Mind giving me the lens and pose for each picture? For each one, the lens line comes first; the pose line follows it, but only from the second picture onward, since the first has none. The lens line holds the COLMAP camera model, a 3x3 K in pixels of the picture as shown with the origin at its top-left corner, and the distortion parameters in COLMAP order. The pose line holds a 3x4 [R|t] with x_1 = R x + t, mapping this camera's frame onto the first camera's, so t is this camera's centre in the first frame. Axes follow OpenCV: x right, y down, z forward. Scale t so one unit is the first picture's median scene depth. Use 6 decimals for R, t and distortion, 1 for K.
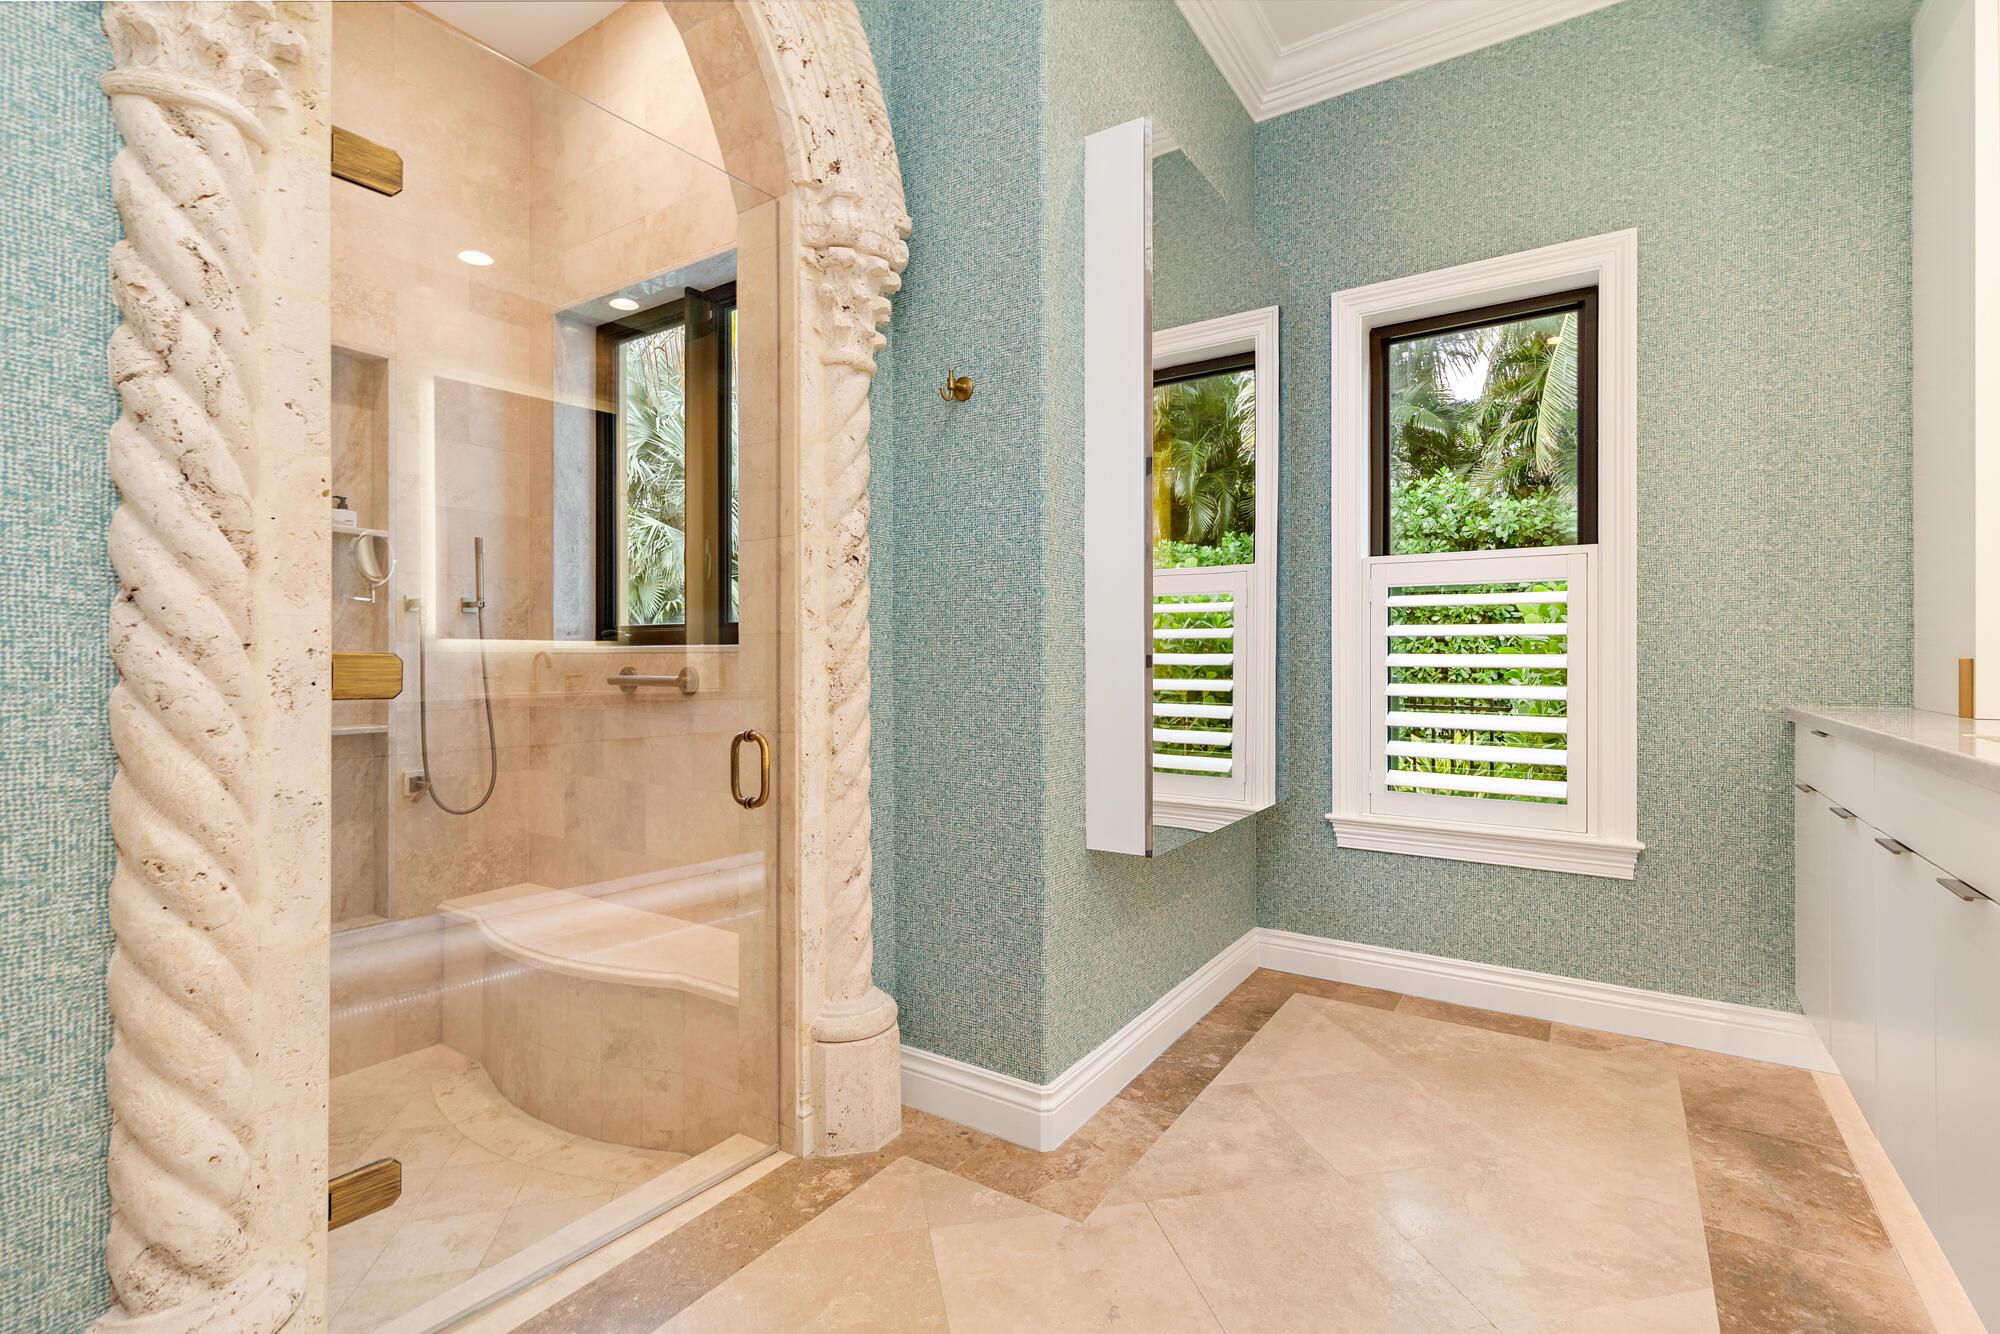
lens RADIAL K [[904.0, 0, 1002.2], [0, 904.0, 660.2], [0, 0, 1]] dist [0.001463, 0.000242]
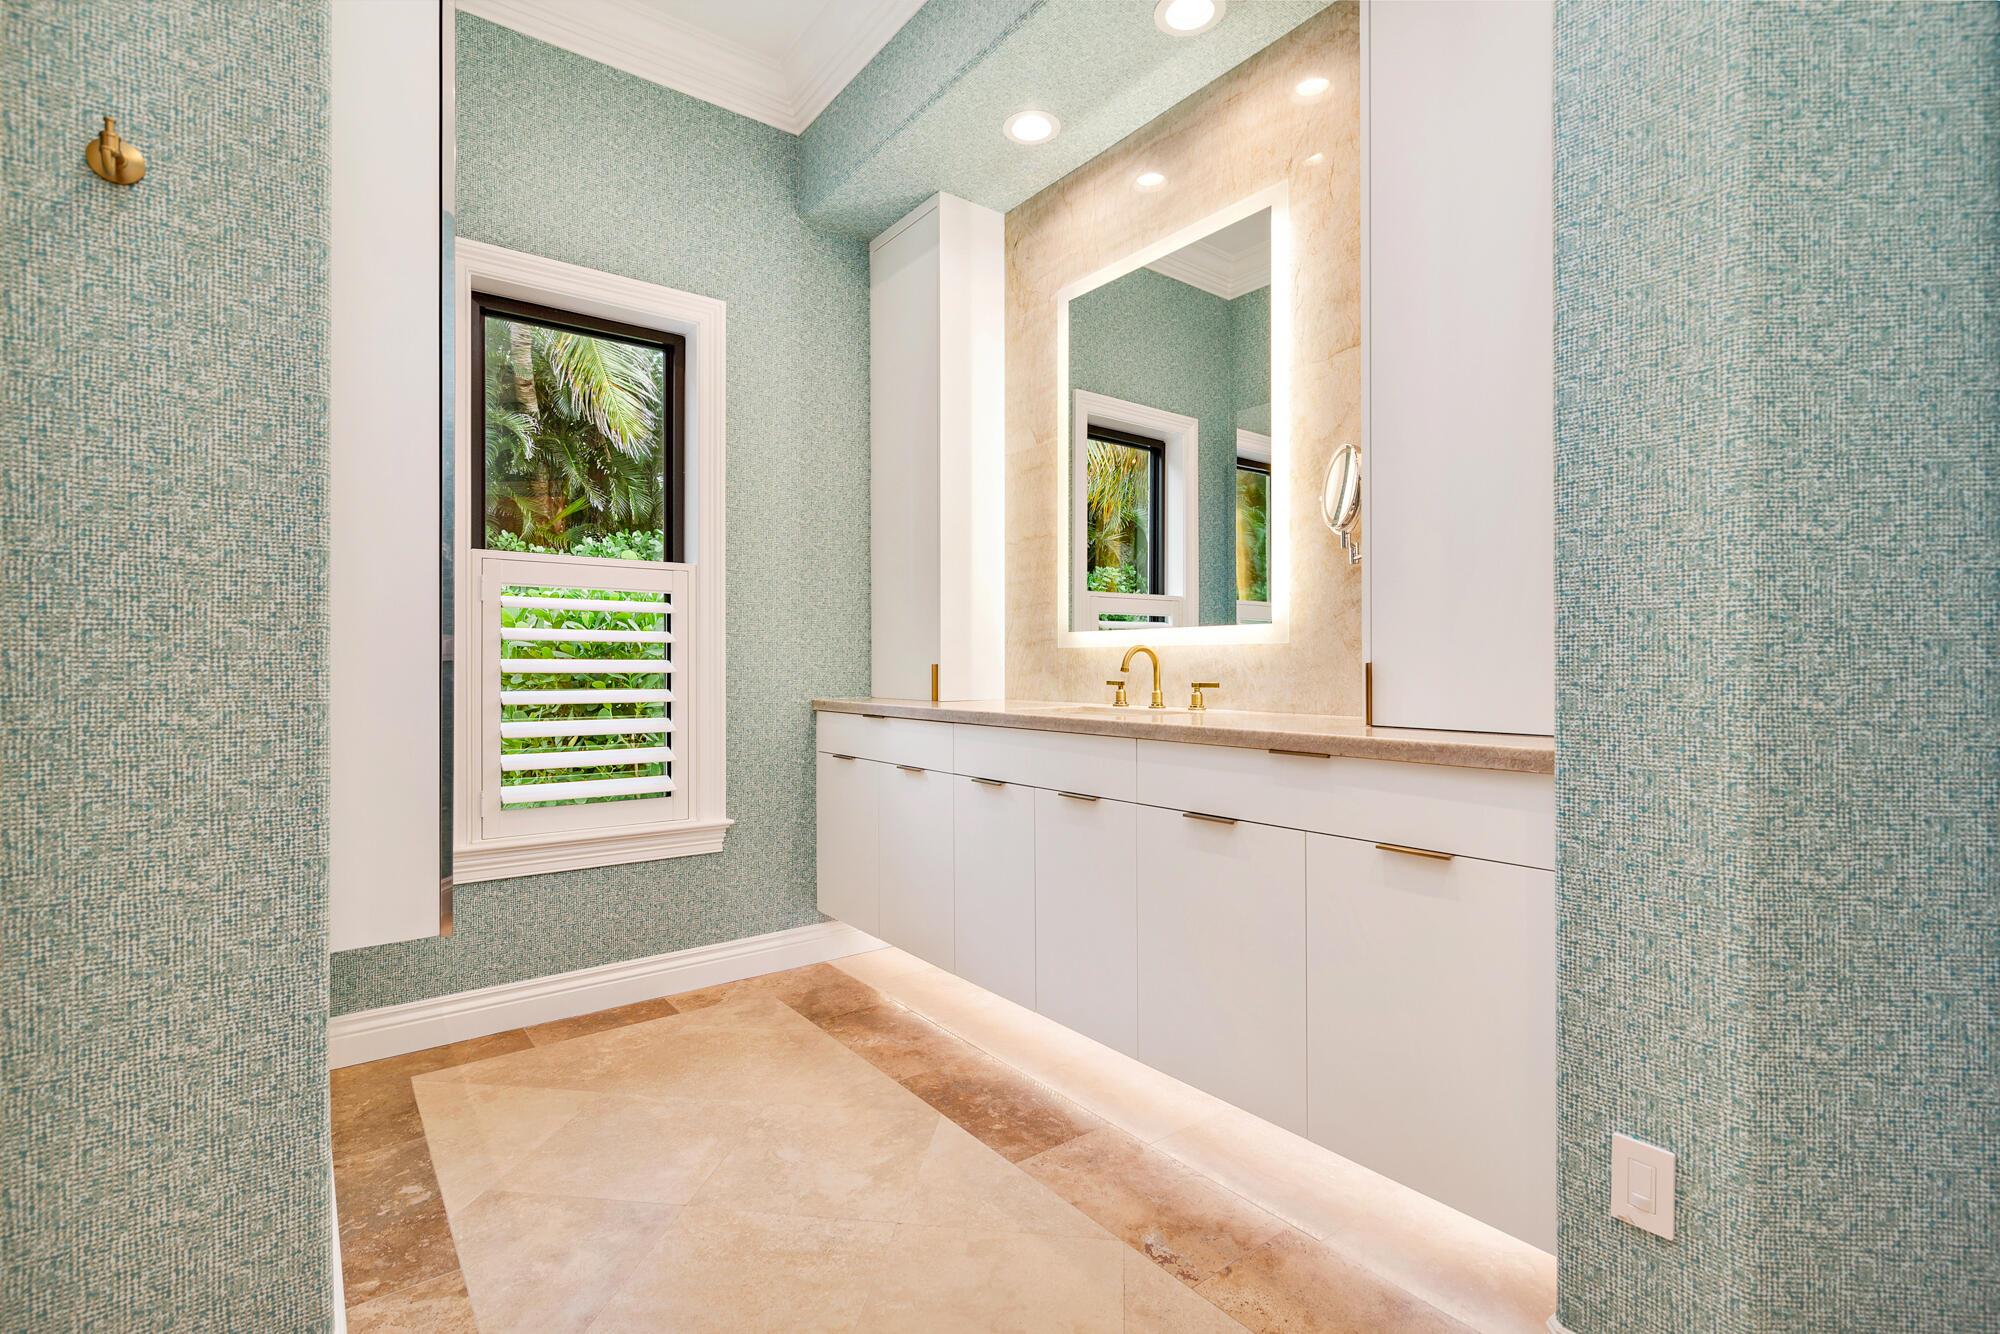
lens RADIAL K [[919.6, 0, 969.5], [0, 919.6, 663.7], [0, 0, 1]] dist [-0.001457, -0.000257]
pose [[0.341587, 0.000635, 0.939850, -0.327070], [0.003238, 0.999993, -0.001852, 0.000820], [-0.939845, 0.003676, 0.341582, 0.289496]]
